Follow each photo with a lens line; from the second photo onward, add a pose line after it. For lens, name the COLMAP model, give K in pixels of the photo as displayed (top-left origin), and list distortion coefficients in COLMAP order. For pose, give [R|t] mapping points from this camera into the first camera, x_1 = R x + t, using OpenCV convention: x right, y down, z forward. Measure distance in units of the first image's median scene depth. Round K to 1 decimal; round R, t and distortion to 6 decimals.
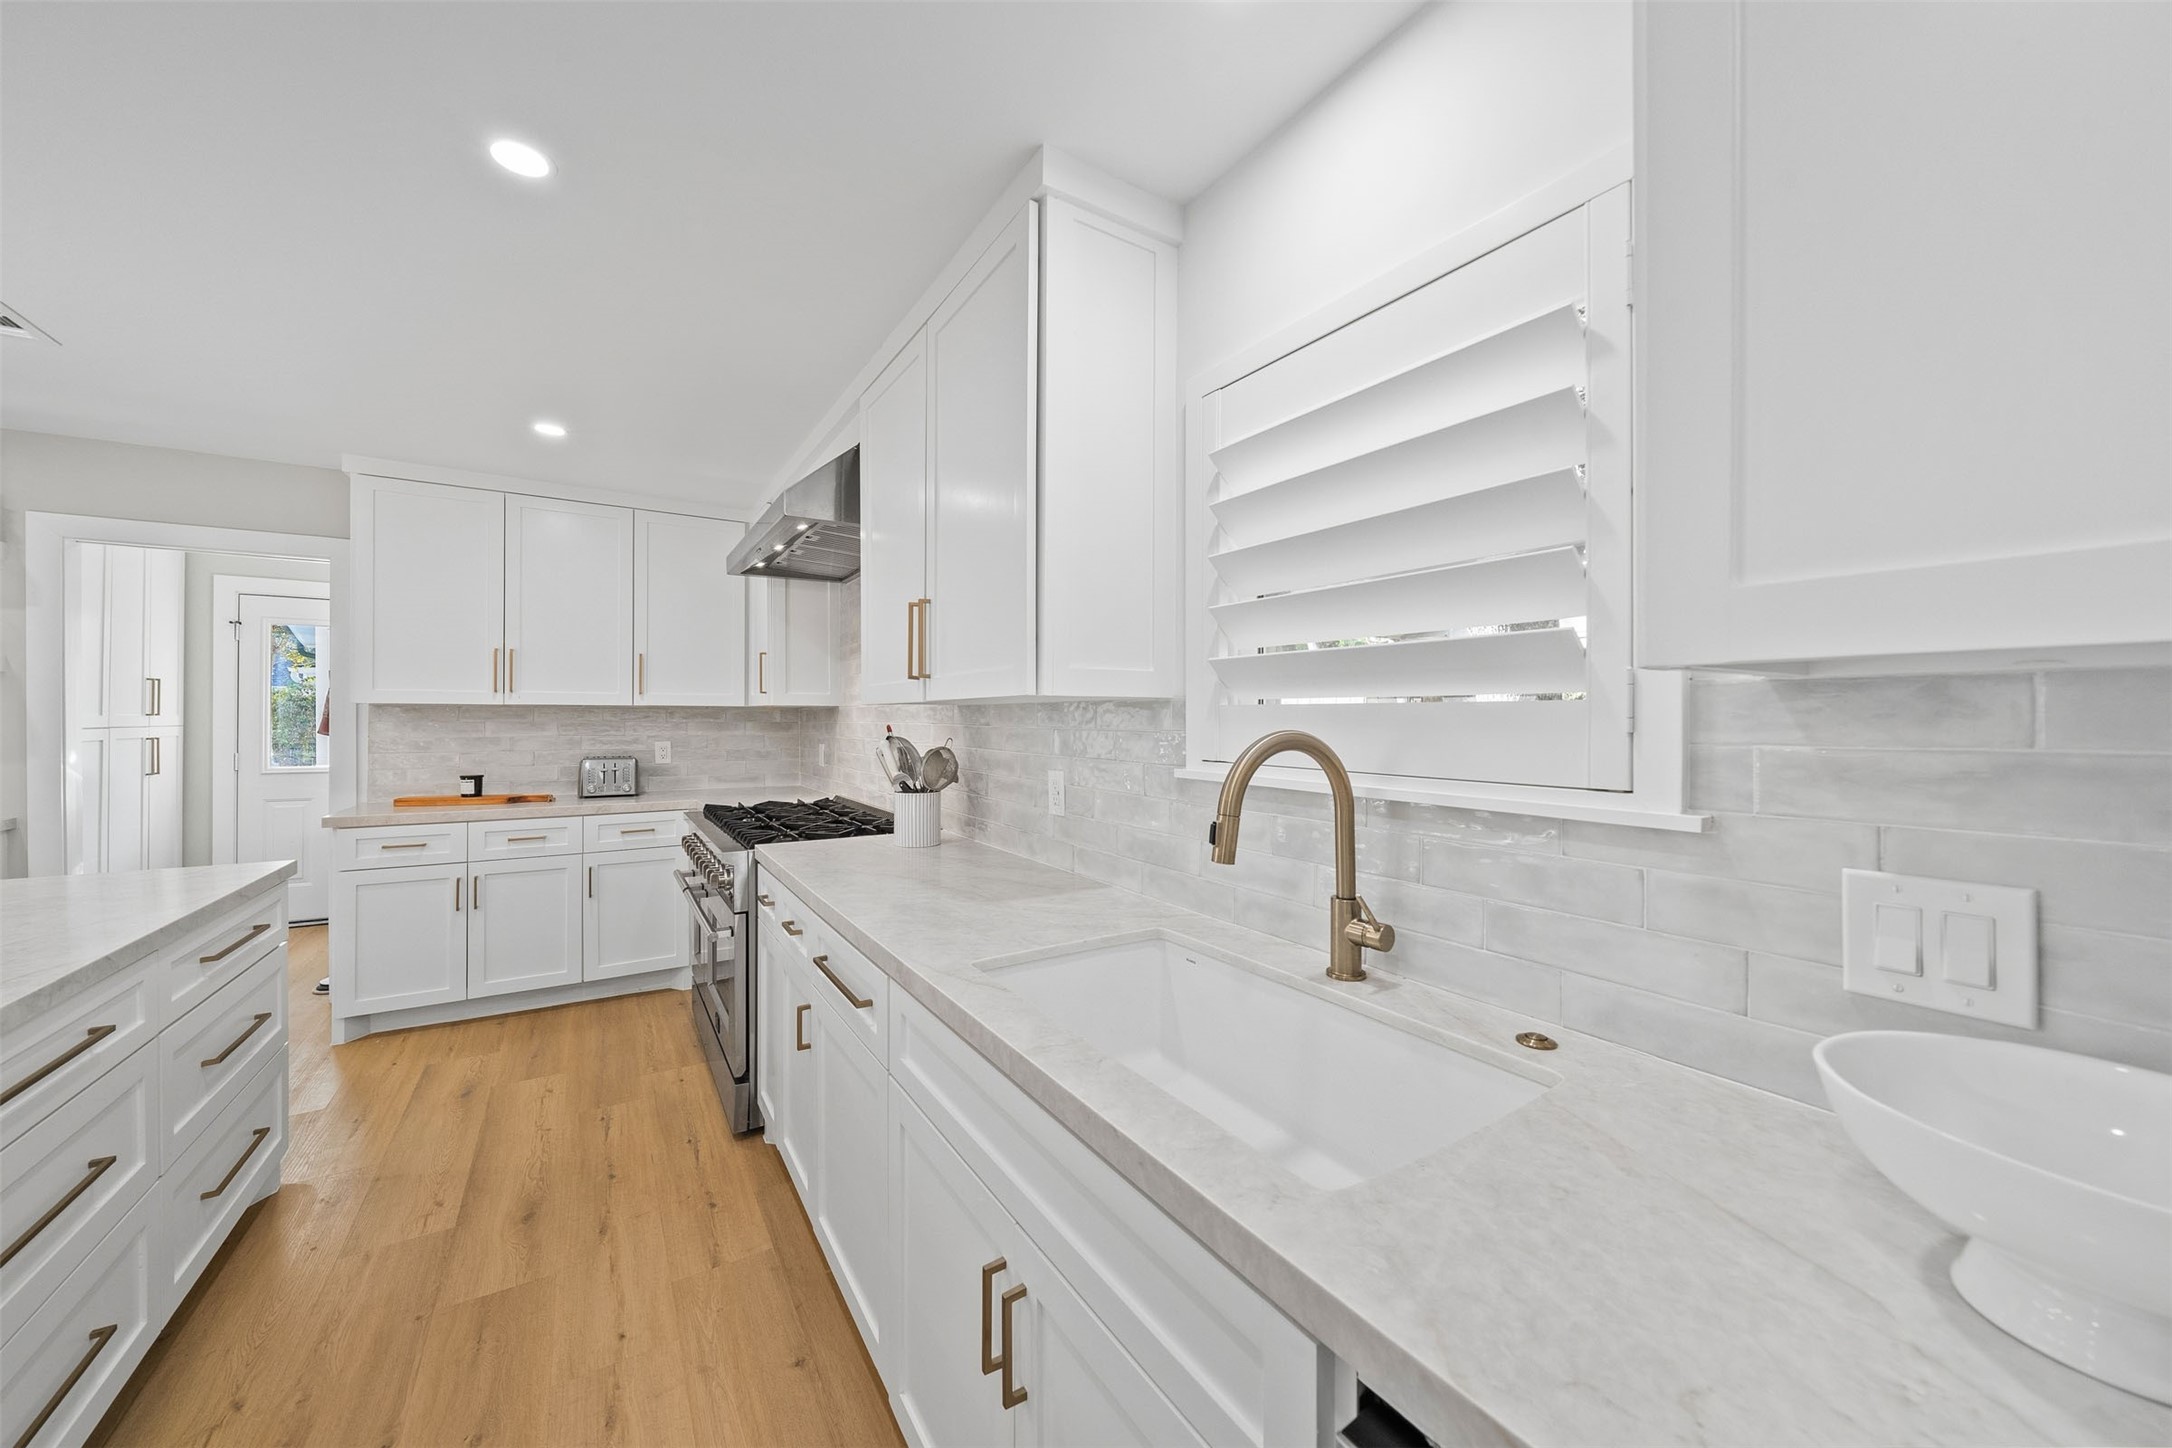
lens RADIAL K [[772.7, 0, 1081.0], [0, 772.7, 718.6], [0, 0, 1]] dist [-0.007578, -0.000200]
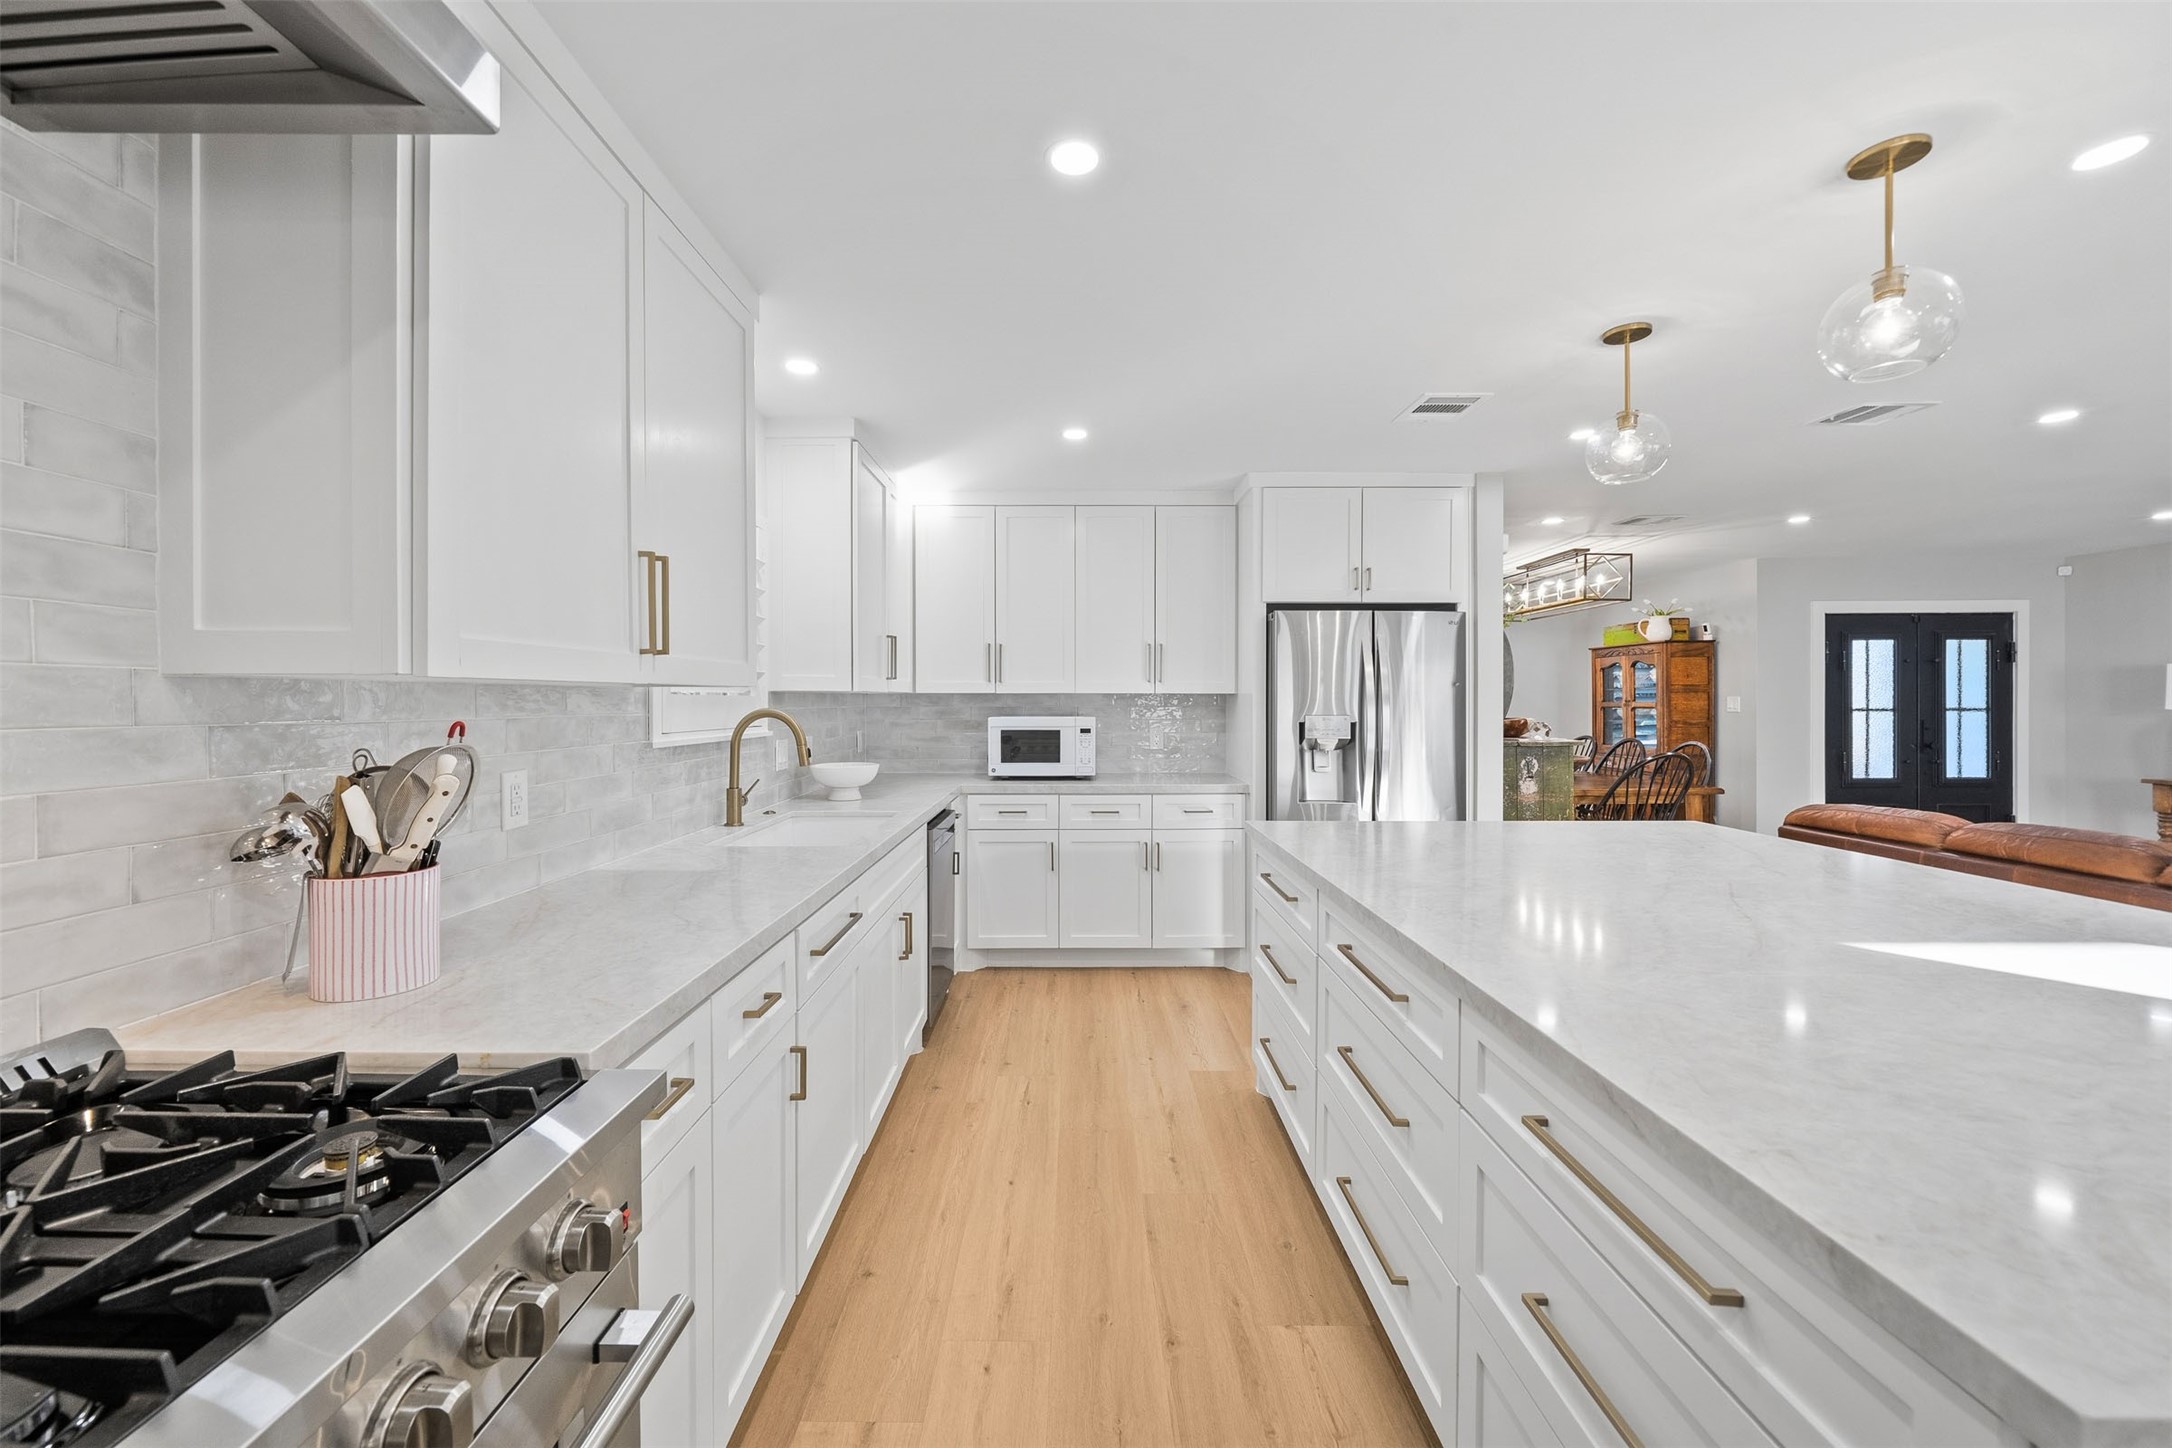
lens RADIAL K [[831.7, 0, 1077.9], [0, 831.7, 710.2], [0, 0, 1]] dist [-0.000536, -0.000065]
pose [[-0.843508, -0.006886, 0.537072, -0.756473], [0.000490, 0.999908, 0.013590, -0.004938], [-0.537116, 0.011727, -0.843427, 1.097248]]
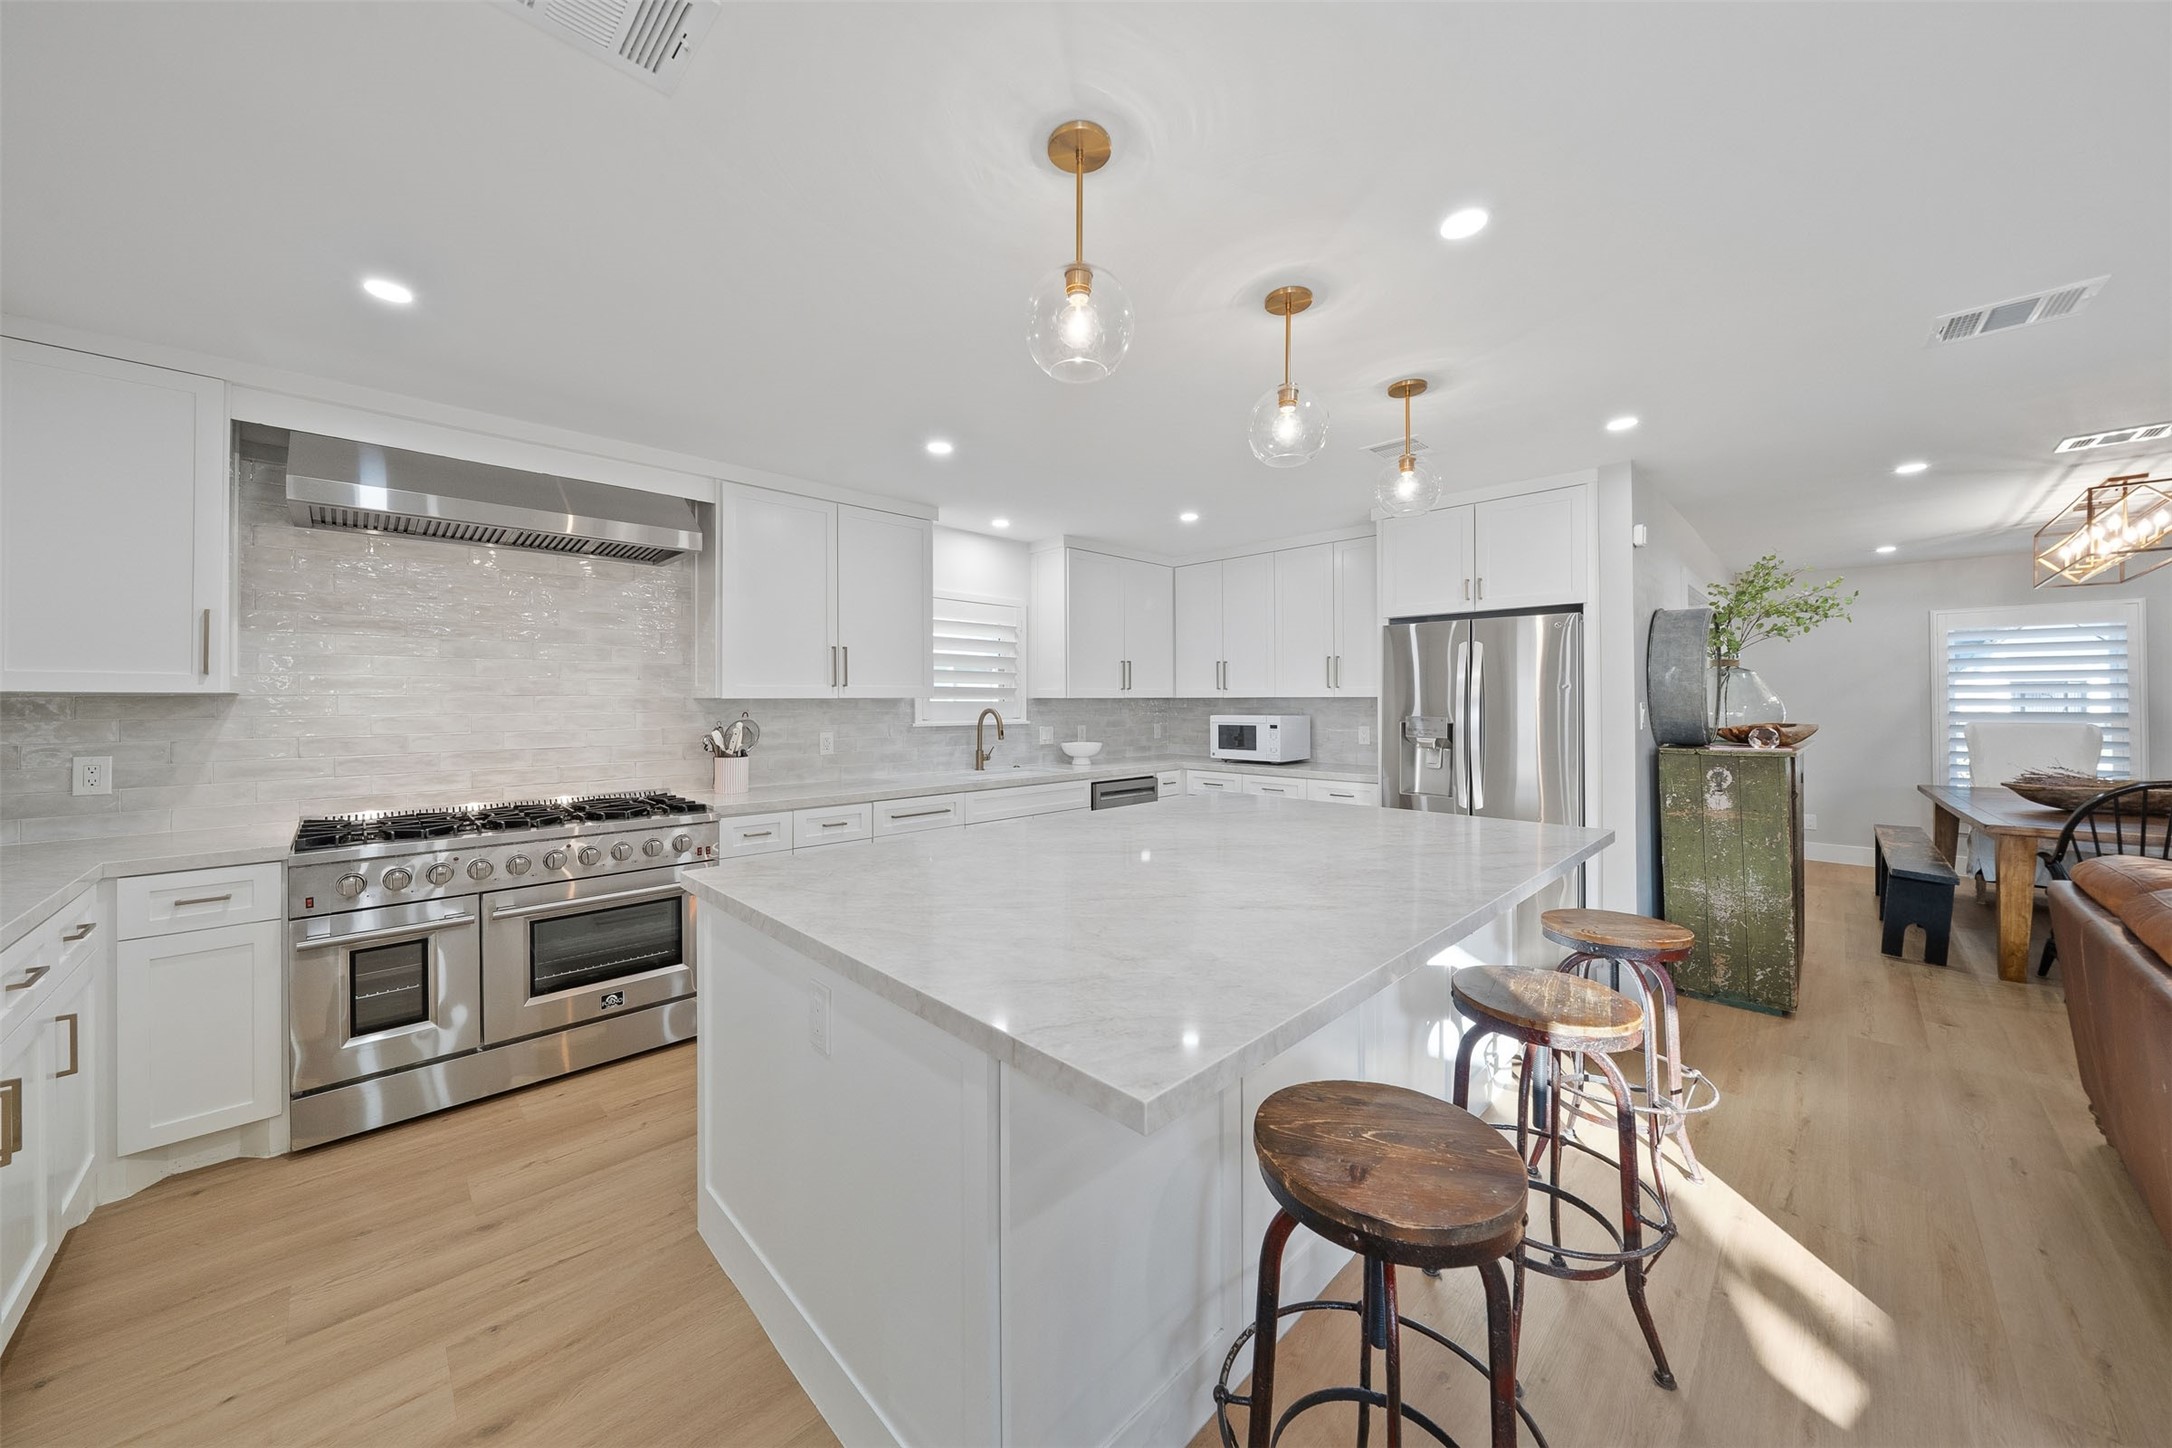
lens RADIAL K [[756.2, 0, 1075.4], [0, 756.2, 700.7], [0, 0, 1]] dist [-0.001708, -0.000297]
pose [[-0.206105, 0.001108, 0.978529, -1.634162], [0.004647, 0.999989, -0.000154, -0.009457], [-0.978519, 0.004515, -0.206108, 0.602265]]
